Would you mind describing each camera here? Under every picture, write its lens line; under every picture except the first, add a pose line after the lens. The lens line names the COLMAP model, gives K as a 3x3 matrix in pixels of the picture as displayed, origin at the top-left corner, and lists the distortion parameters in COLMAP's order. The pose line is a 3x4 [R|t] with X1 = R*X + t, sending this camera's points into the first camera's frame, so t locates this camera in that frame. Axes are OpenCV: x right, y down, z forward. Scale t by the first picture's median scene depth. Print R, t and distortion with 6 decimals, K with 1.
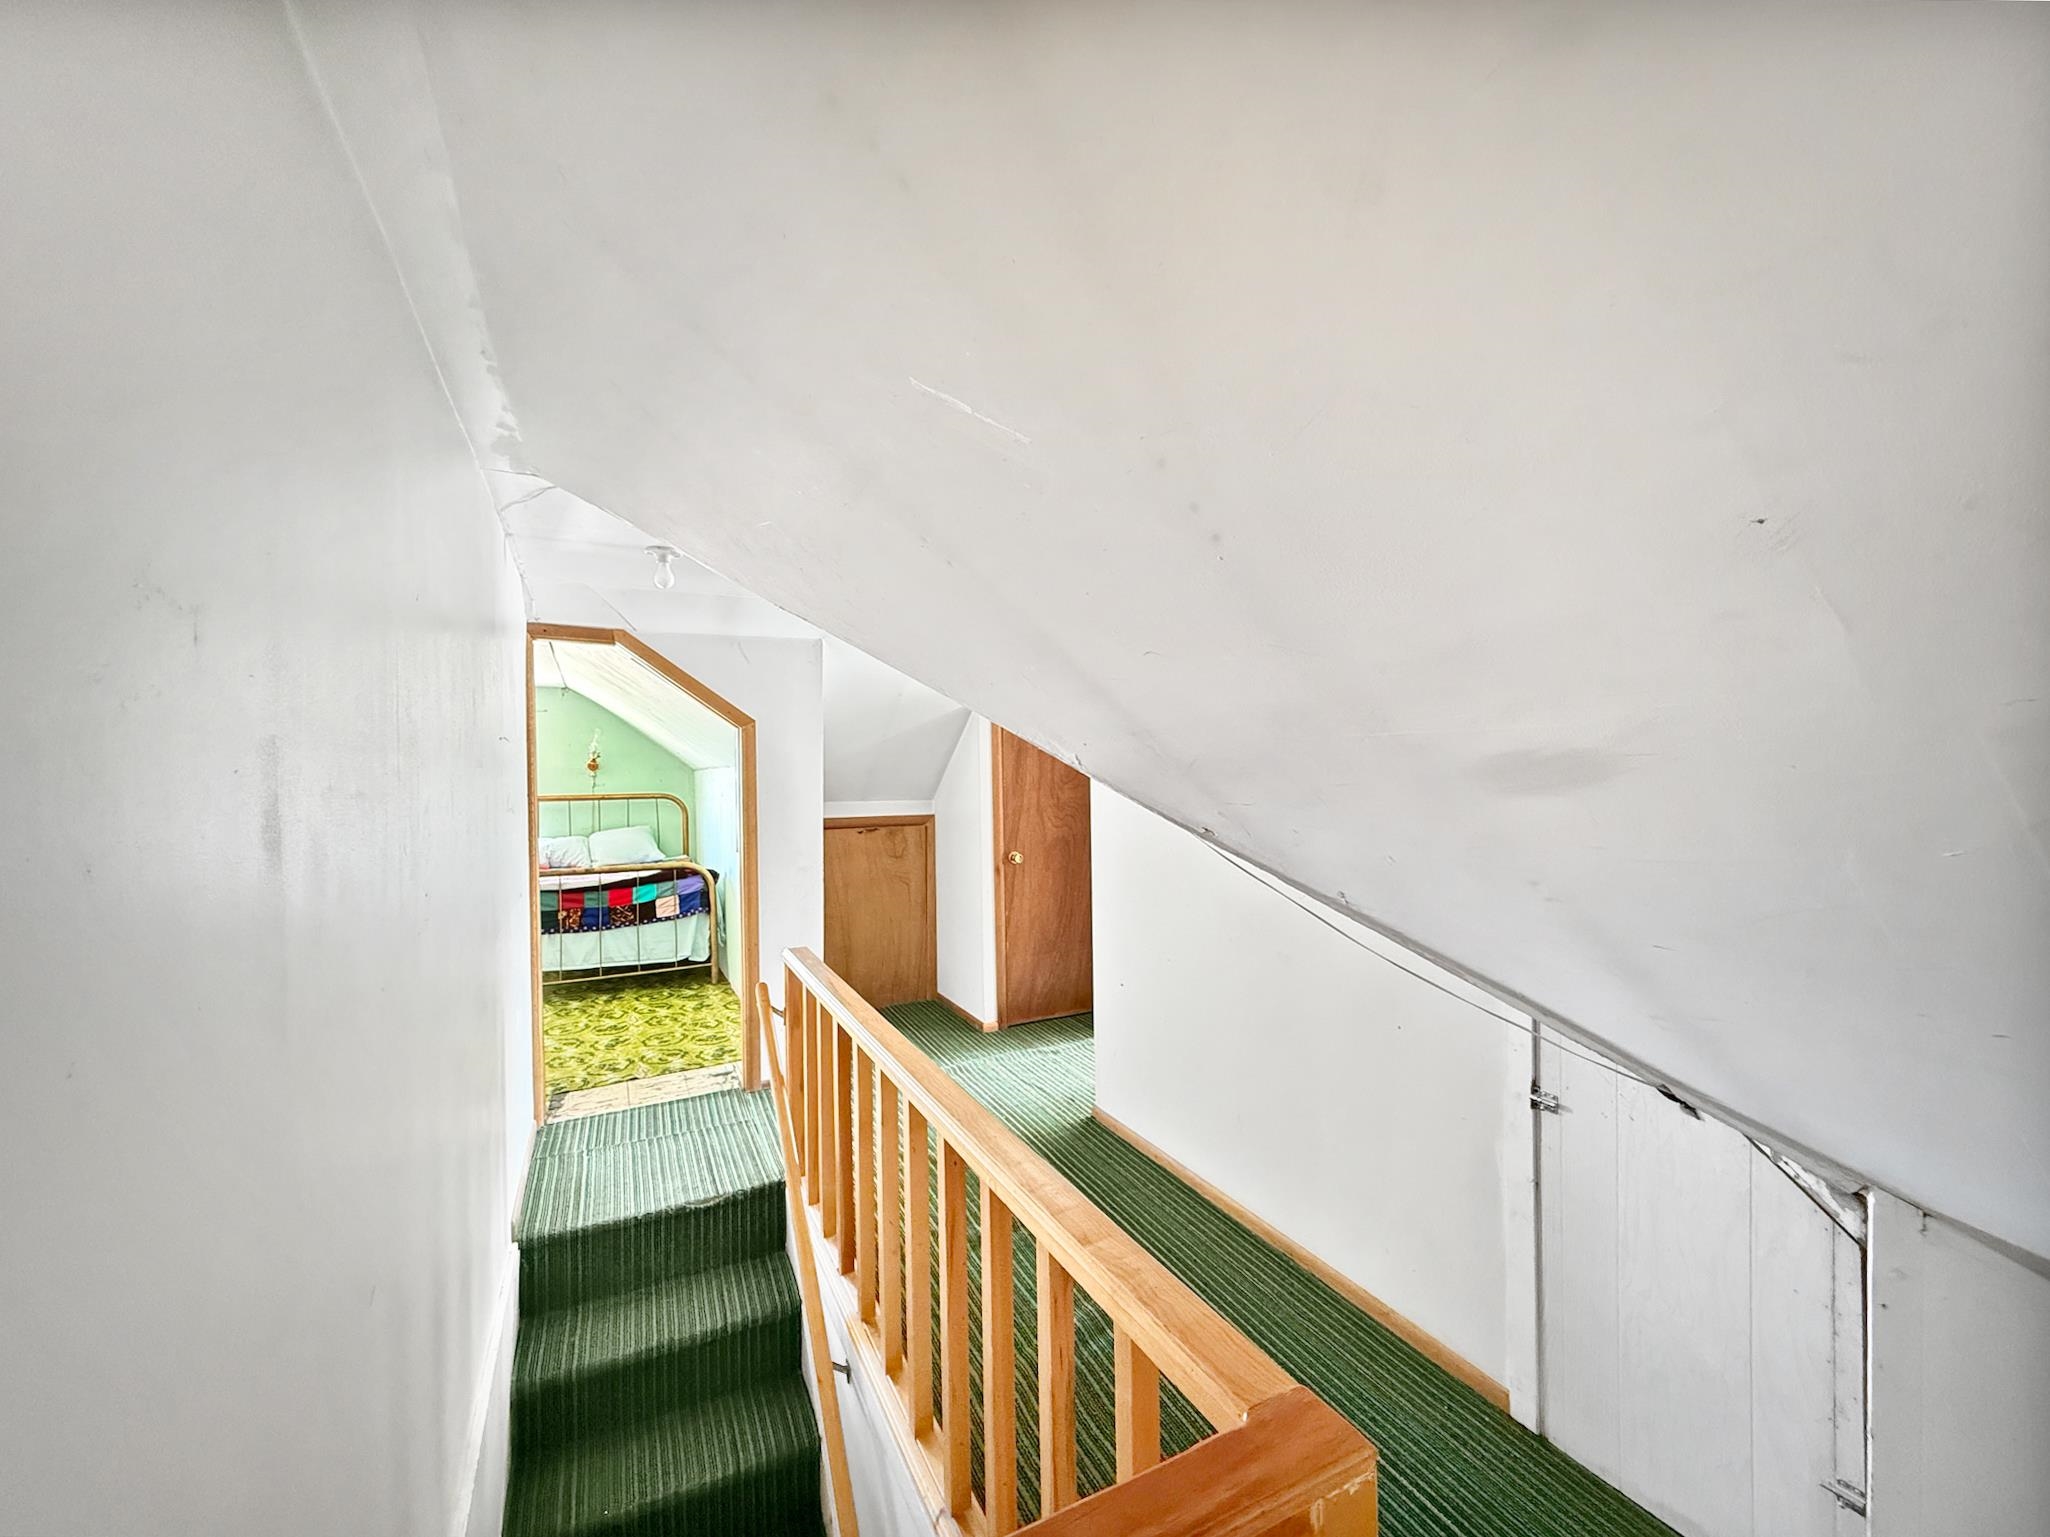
lens RADIAL K [[813.9, 0, 1023.7], [0, 813.9, 773.3], [0, 0, 1]] dist [0.000024, 0.000221]
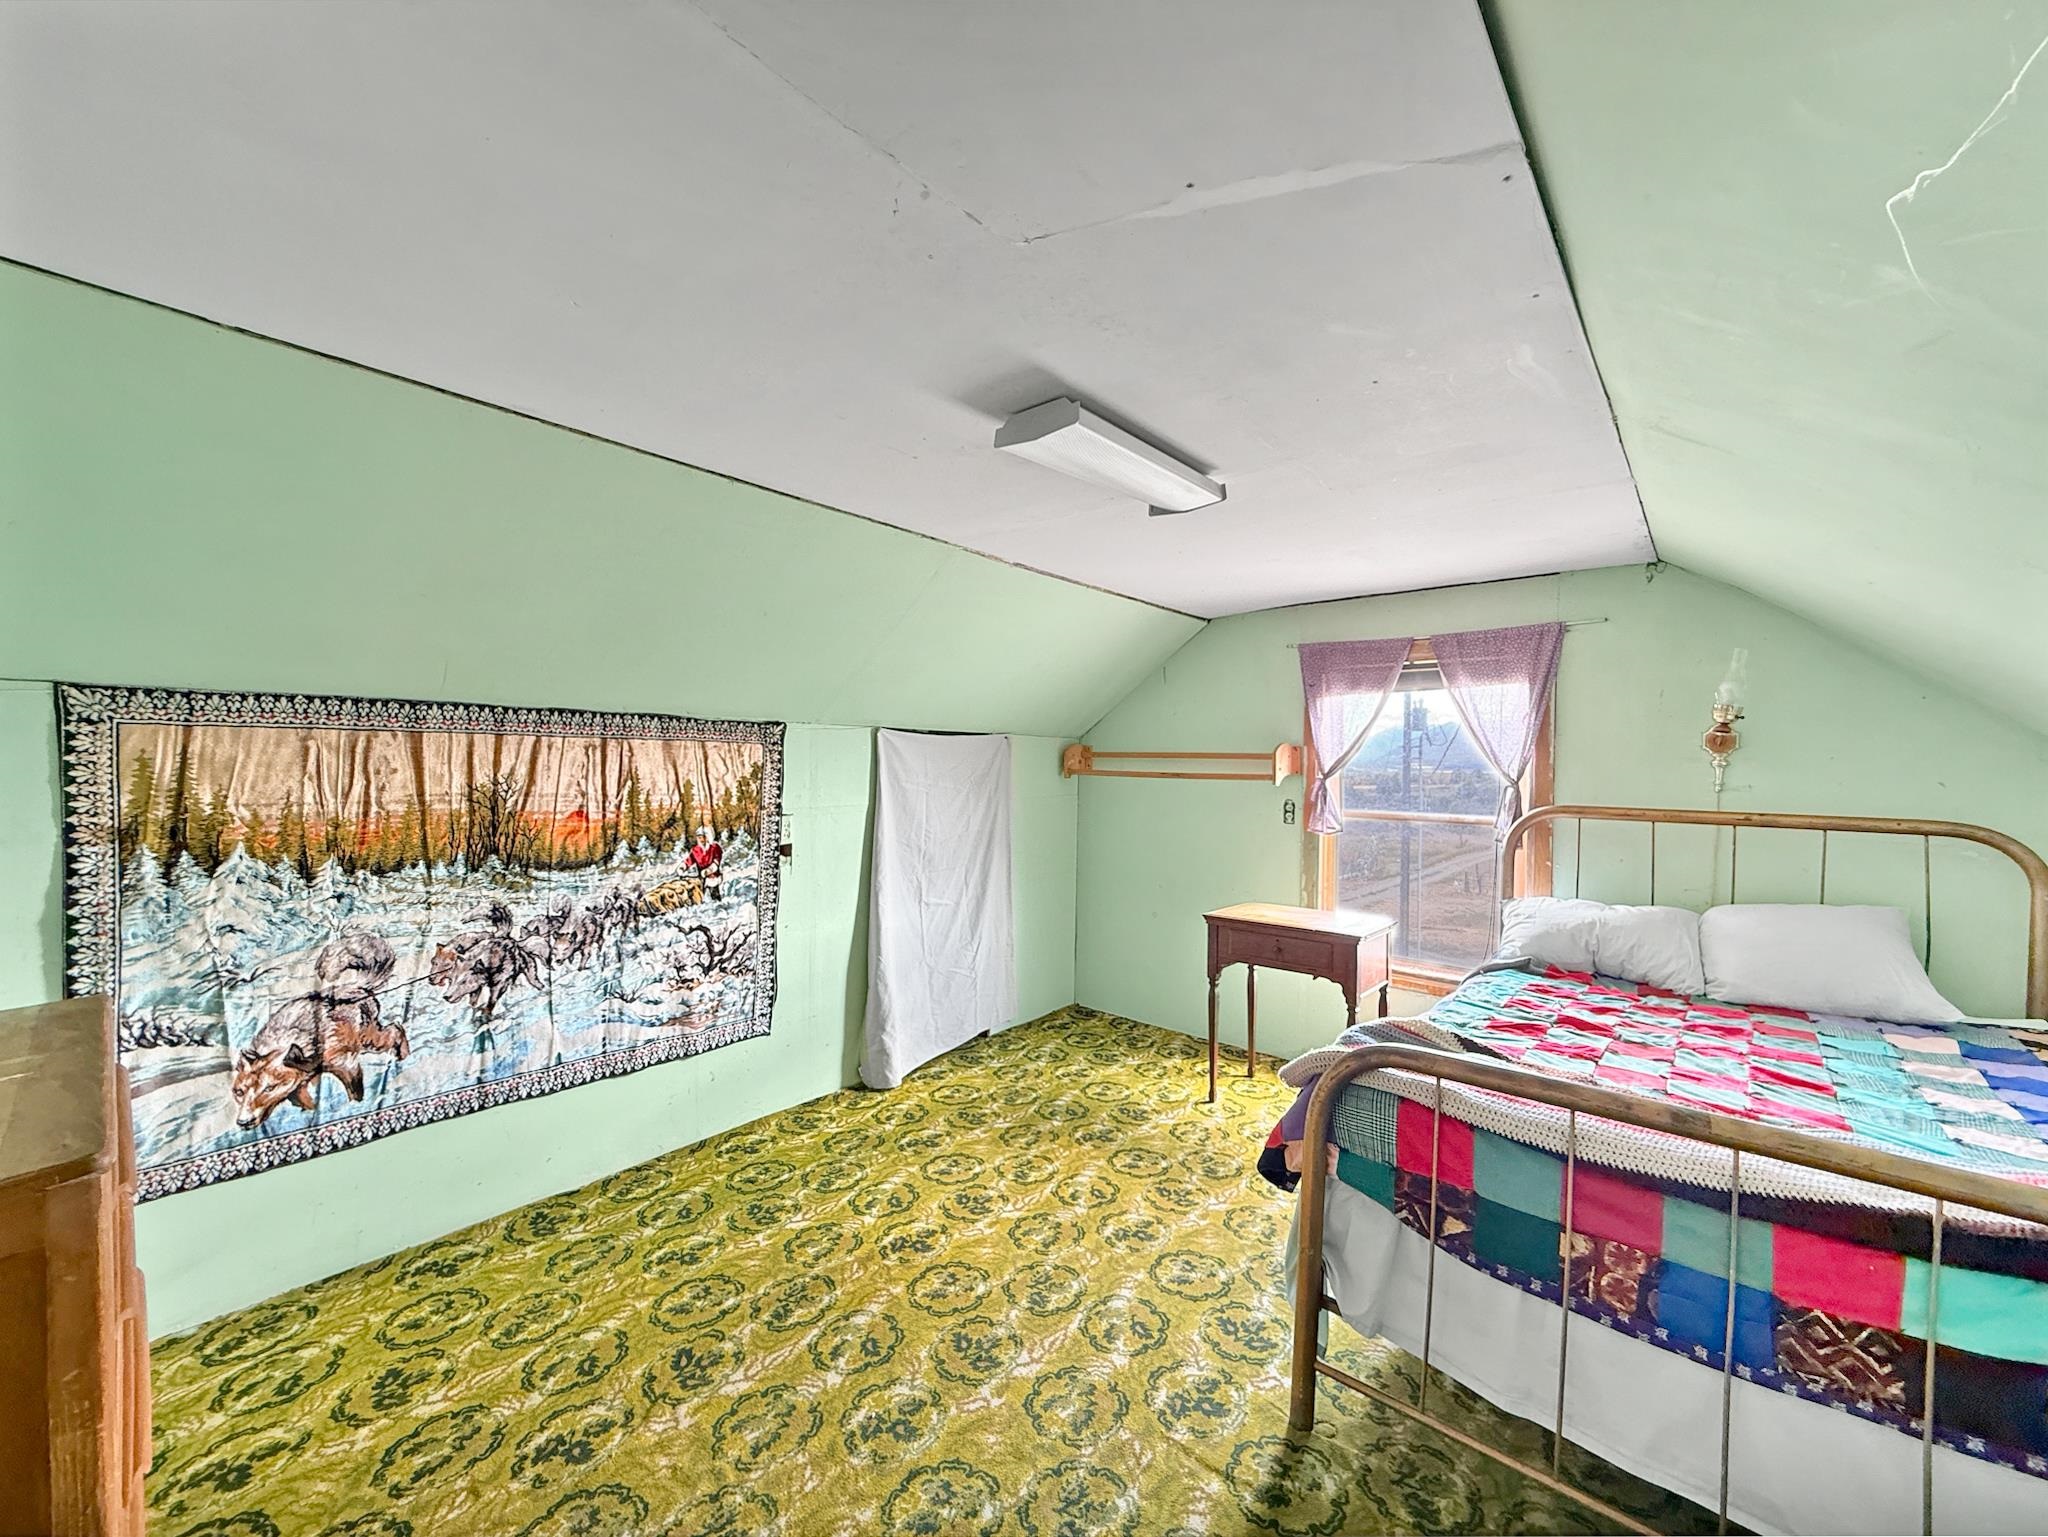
lens RADIAL K [[813.1, 0, 1021.7], [0, 813.1, 772.9], [0, 0, 1]] dist [0.000024, 0.000221]
pose [[0.366521, 0.036928, -0.929677, -0.372280], [-0.020305, 0.999292, 0.031688, 0.002646], [0.930188, 0.007262, 0.367011, 0.701417]]
